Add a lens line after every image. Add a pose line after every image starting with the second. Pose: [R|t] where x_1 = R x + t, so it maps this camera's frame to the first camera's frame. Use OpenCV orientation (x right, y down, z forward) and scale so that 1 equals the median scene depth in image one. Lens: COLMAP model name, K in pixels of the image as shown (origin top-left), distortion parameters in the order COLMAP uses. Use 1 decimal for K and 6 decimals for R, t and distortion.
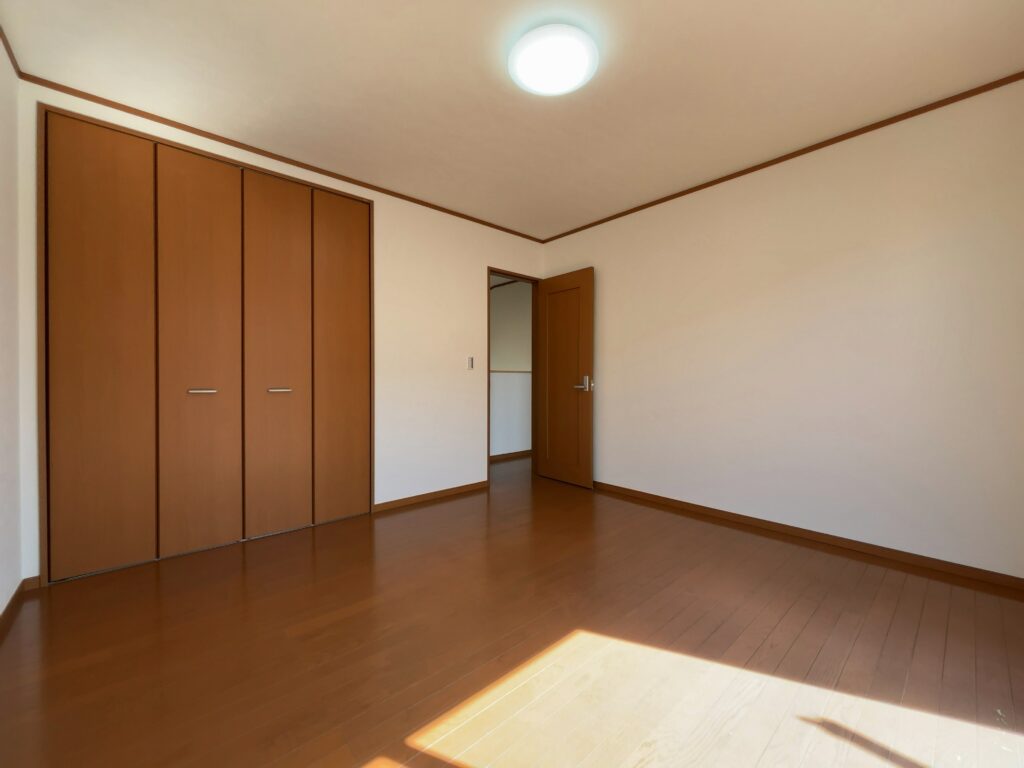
lens RADIAL K [[413.1, 0, 518.9], [0, 413.1, 376.1], [0, 0, 1]] dist [0.006080, -0.001086]
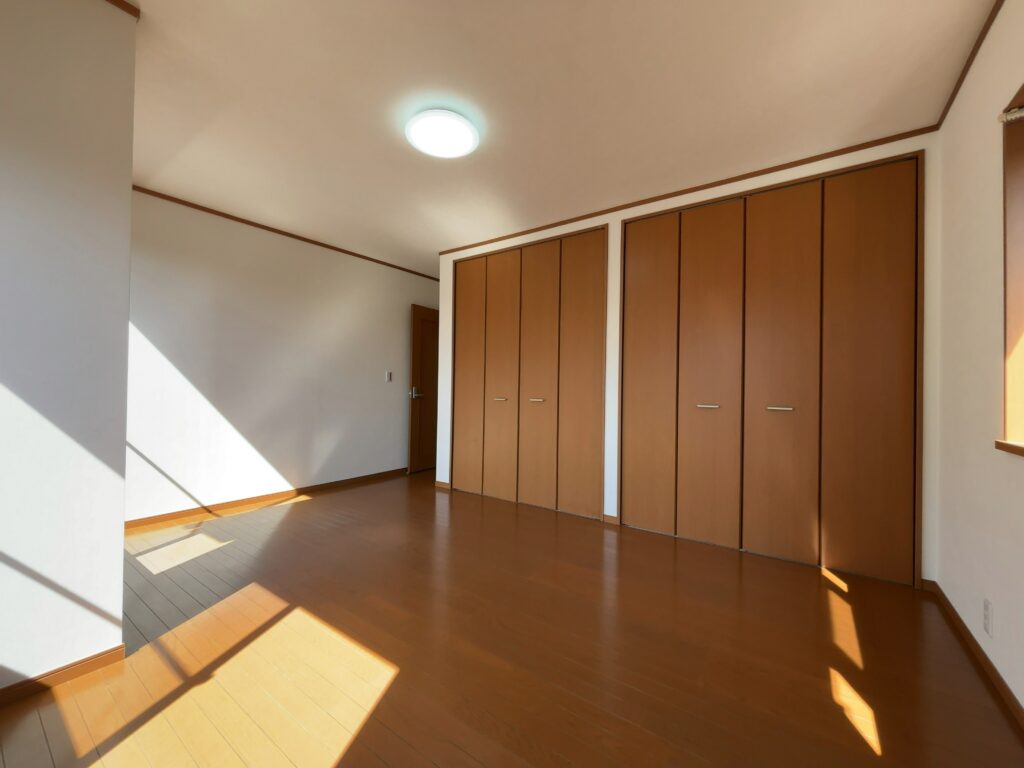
lens RADIAL K [[413.1, 0, 517.2], [0, 413.1, 389.8], [0, 0, 1]] dist [0.006080, -0.001086]
pose [[0.220456, 0.000771, -0.975397, 0.706779], [-0.015423, 0.999877, -0.002696, 0.003788], [0.975275, 0.015638, 0.220441, 0.626565]]
